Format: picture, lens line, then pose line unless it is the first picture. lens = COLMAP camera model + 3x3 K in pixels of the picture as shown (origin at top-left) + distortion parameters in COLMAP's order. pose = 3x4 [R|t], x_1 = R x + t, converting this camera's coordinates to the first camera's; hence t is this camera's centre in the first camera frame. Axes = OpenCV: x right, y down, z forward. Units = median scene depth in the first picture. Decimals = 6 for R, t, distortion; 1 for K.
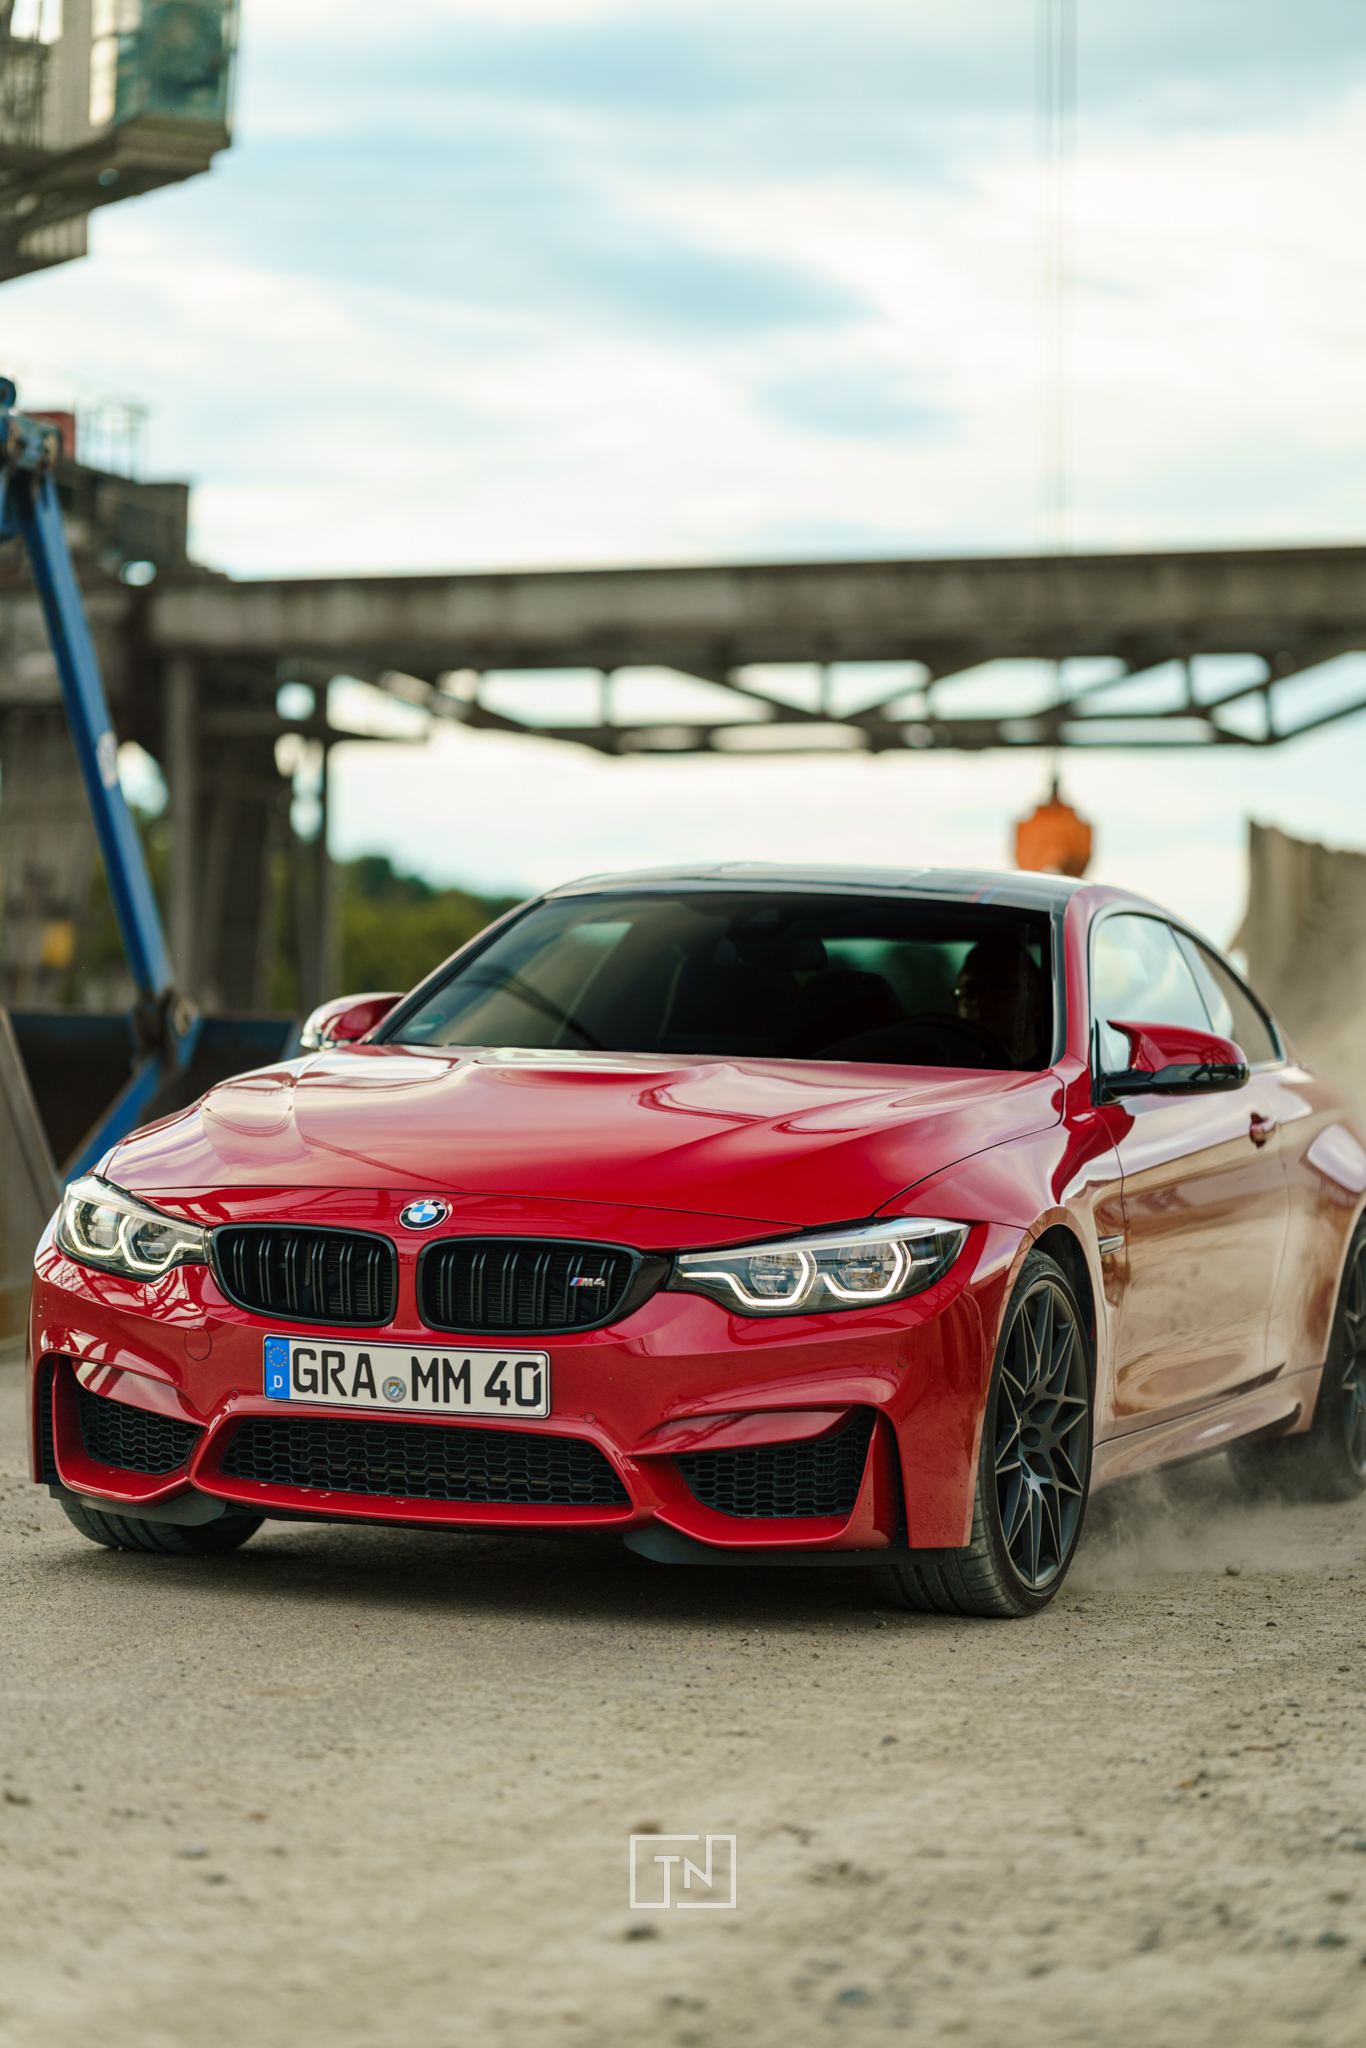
lens RADIAL K [[4888.6, 0, 683.0], [0, 4888.6, 1024.0], [0, 0, 1]] dist [-0.120149, 0.017054]
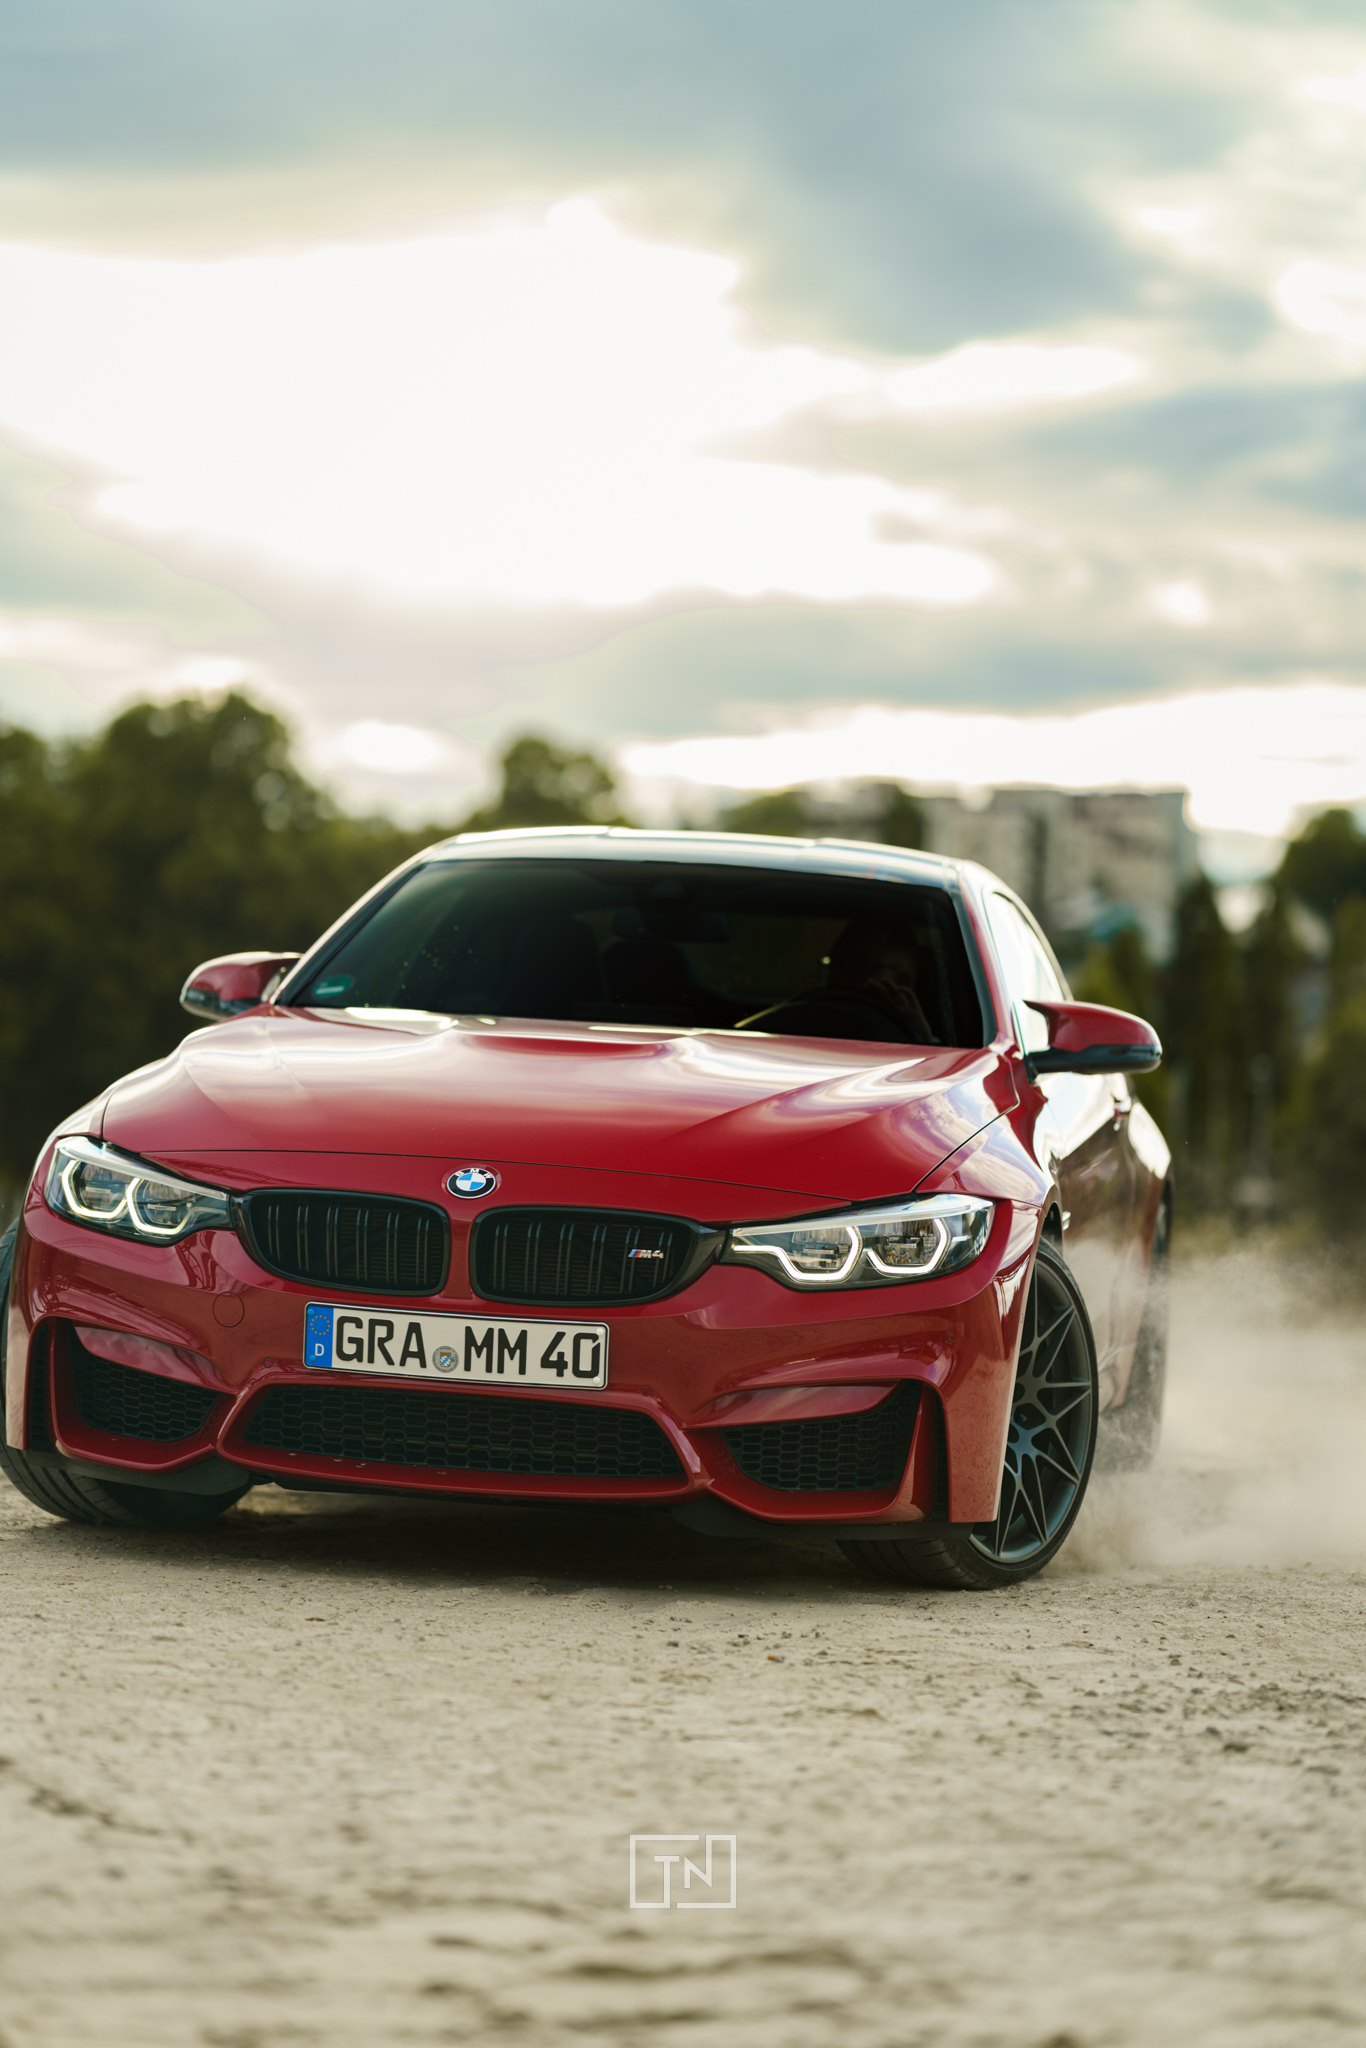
lens RADIAL K [[4888.6, 0, 683.0], [0, 4888.6, 1024.0], [0, 0, 1]] dist [-0.120149, 0.017054]
pose [[0.986663, 0.022600, 0.161199, -0.172191], [-0.023957, 0.999692, 0.006477, -0.000701], [-0.161003, -0.010253, 0.986901, 0.015421]]
